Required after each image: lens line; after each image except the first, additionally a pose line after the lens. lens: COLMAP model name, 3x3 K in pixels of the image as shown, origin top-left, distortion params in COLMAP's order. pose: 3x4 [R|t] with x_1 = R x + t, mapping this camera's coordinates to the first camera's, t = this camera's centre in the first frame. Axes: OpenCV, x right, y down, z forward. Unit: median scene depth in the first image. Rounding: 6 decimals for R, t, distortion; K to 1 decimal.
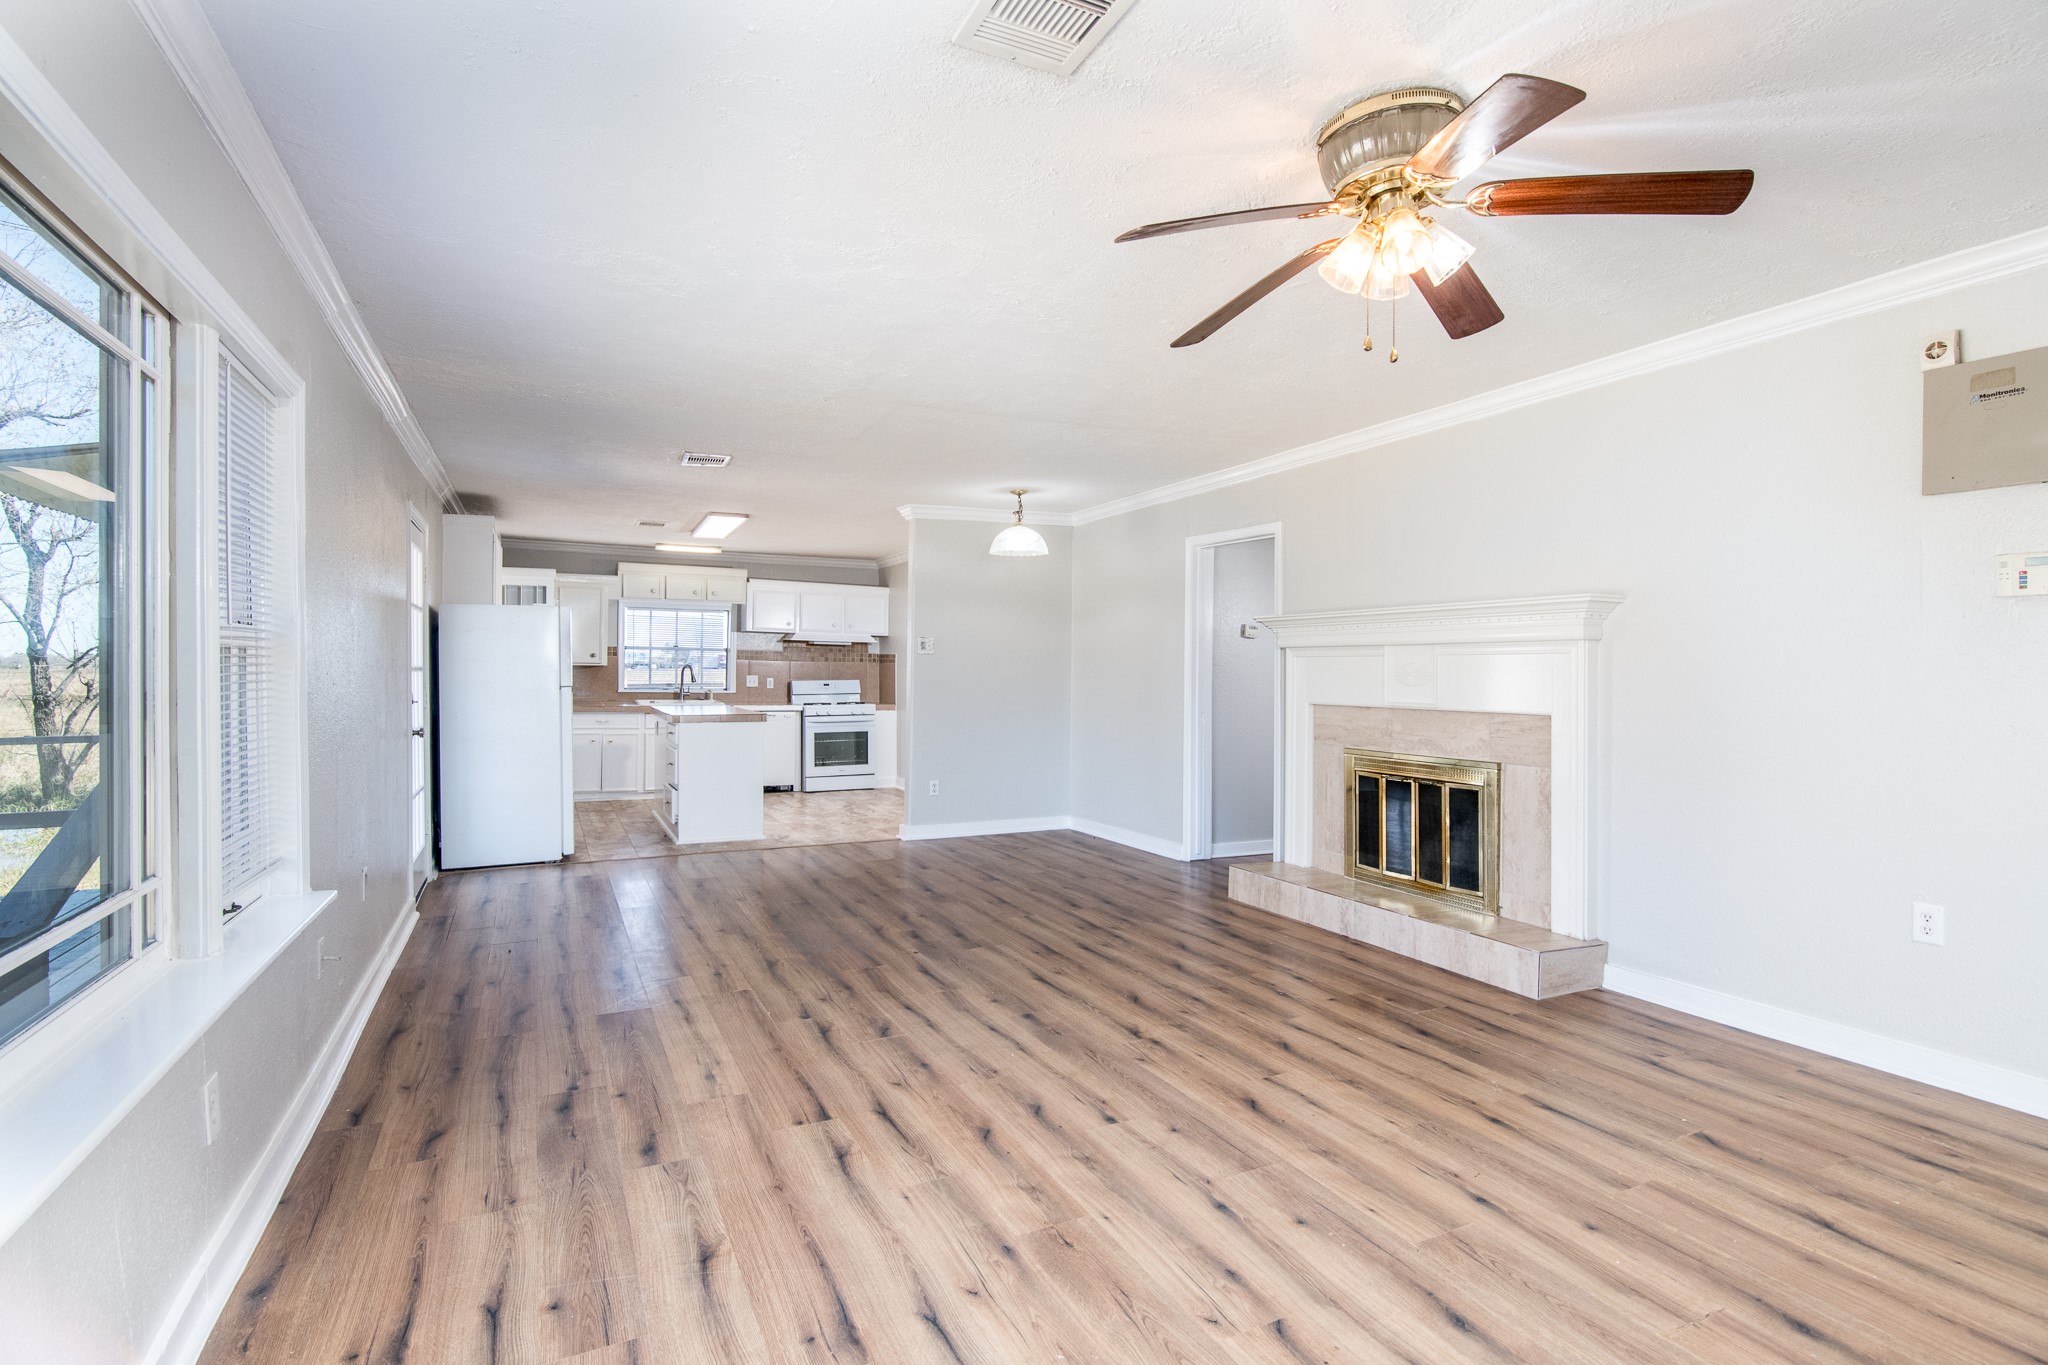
lens RADIAL K [[1000.2, 0, 1030.0], [0, 1000.2, 676.7], [0, 0, 1]] dist [-0.002352, 0.000019]
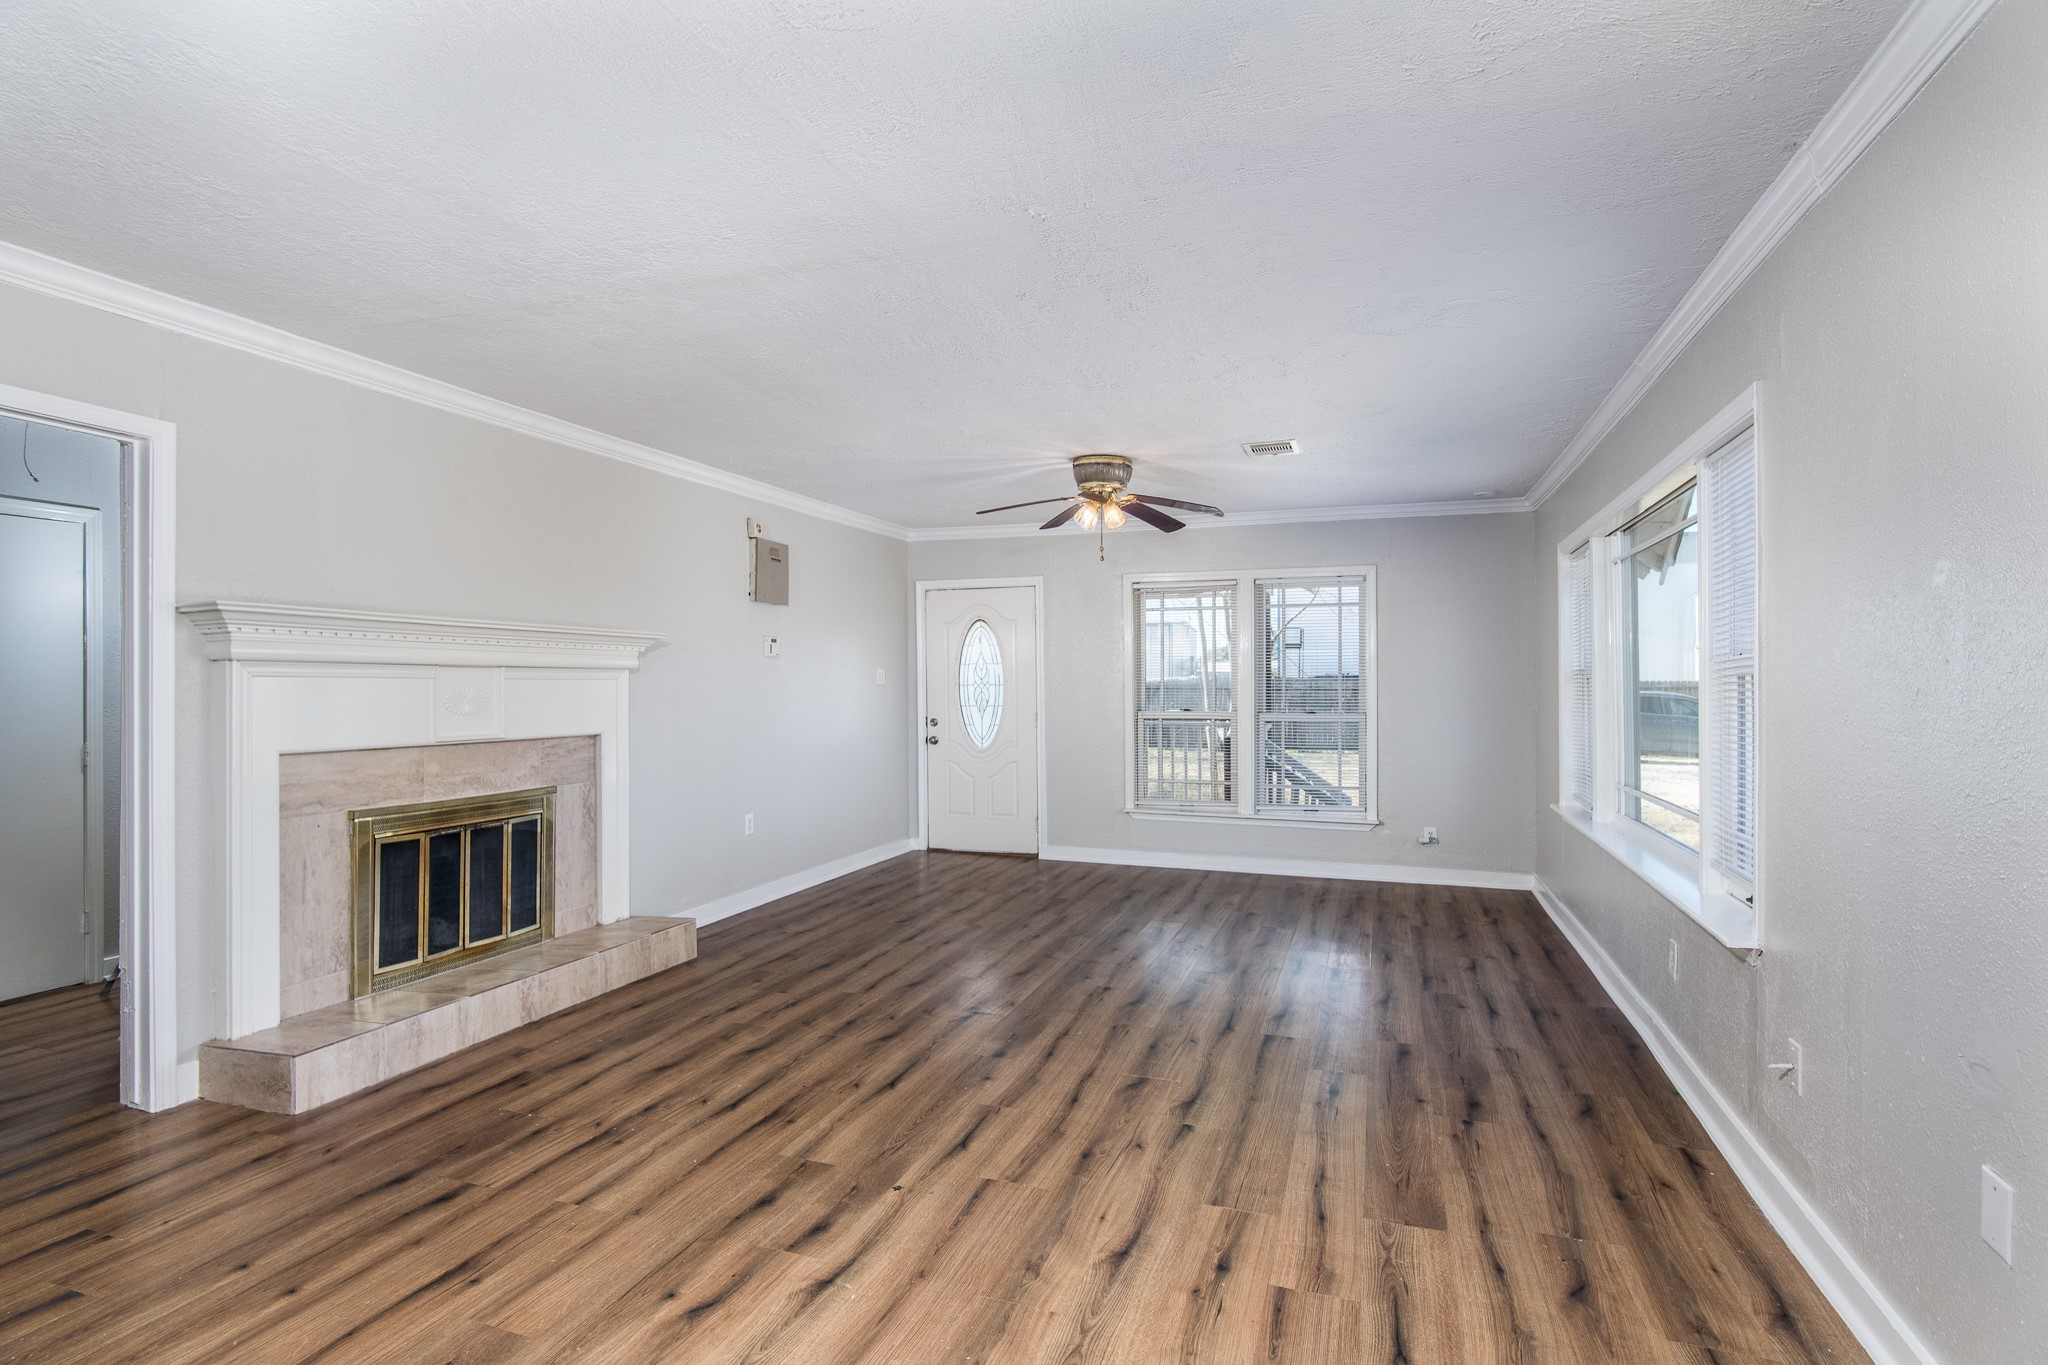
lens RADIAL K [[1005.4, 0, 1029.0], [0, 1005.4, 675.4], [0, 0, 1]] dist [-0.003364, -0.001049]
pose [[-0.701226, 0.008669, 0.712886, -0.625855], [0.007735, 0.999960, -0.004551, -0.018306], [-0.712897, 0.002323, -0.701265, 1.450740]]
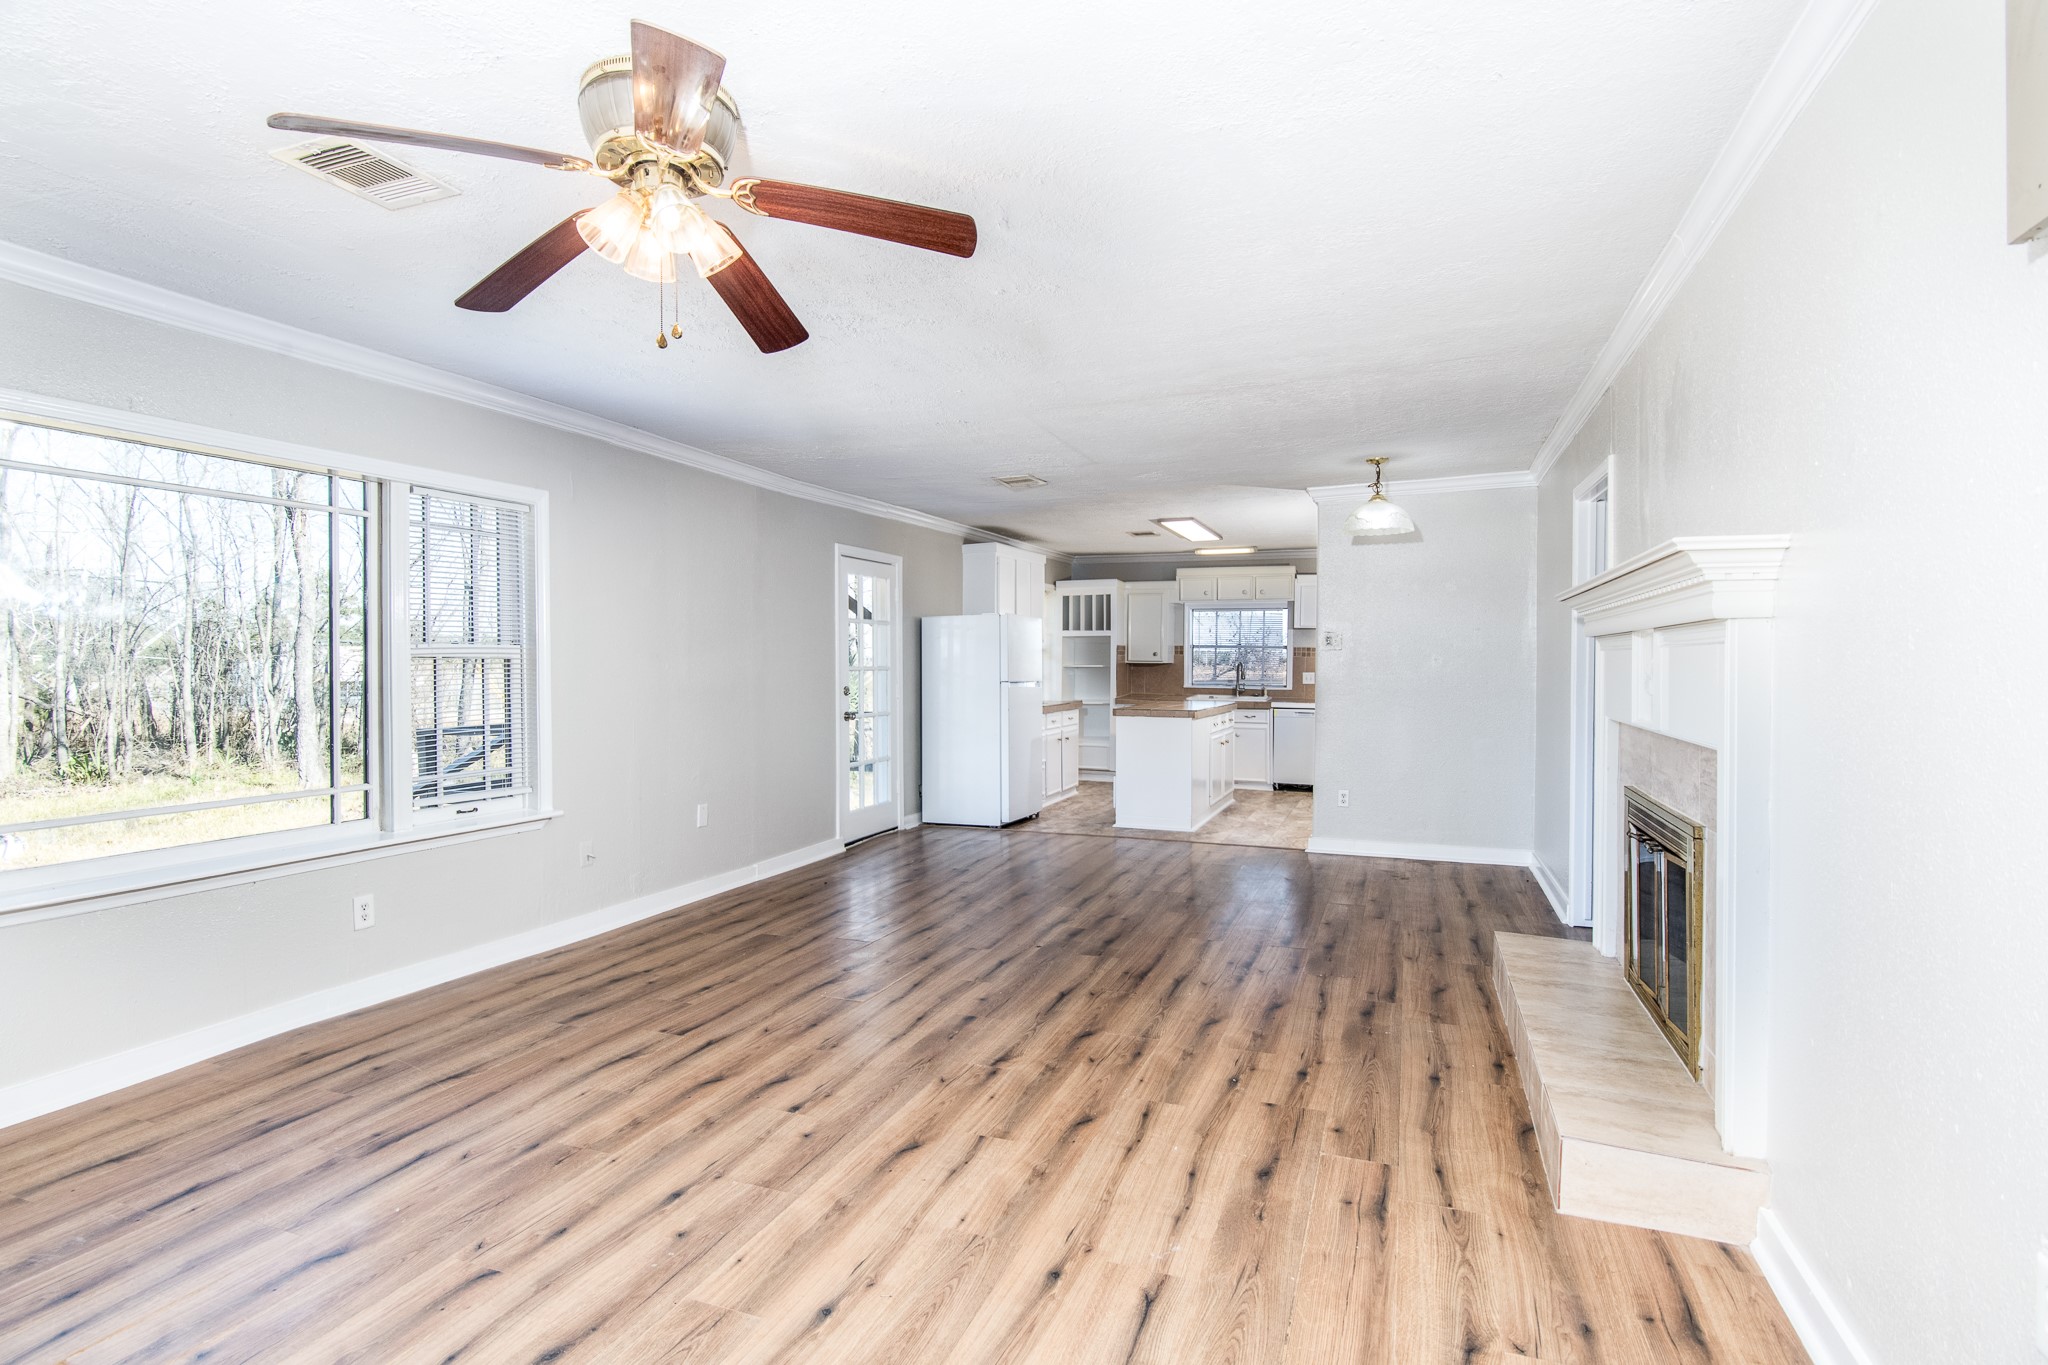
lens RADIAL K [[1005.4, 0, 1029.0], [0, 1005.4, 675.4], [0, 0, 1]] dist [-0.003364, -0.001049]
pose [[0.681520, 0.005641, -0.731778, 0.671855], [-0.003353, 0.999984, 0.004586, -0.005413], [0.731792, -0.000672, 0.681528, 0.317490]]
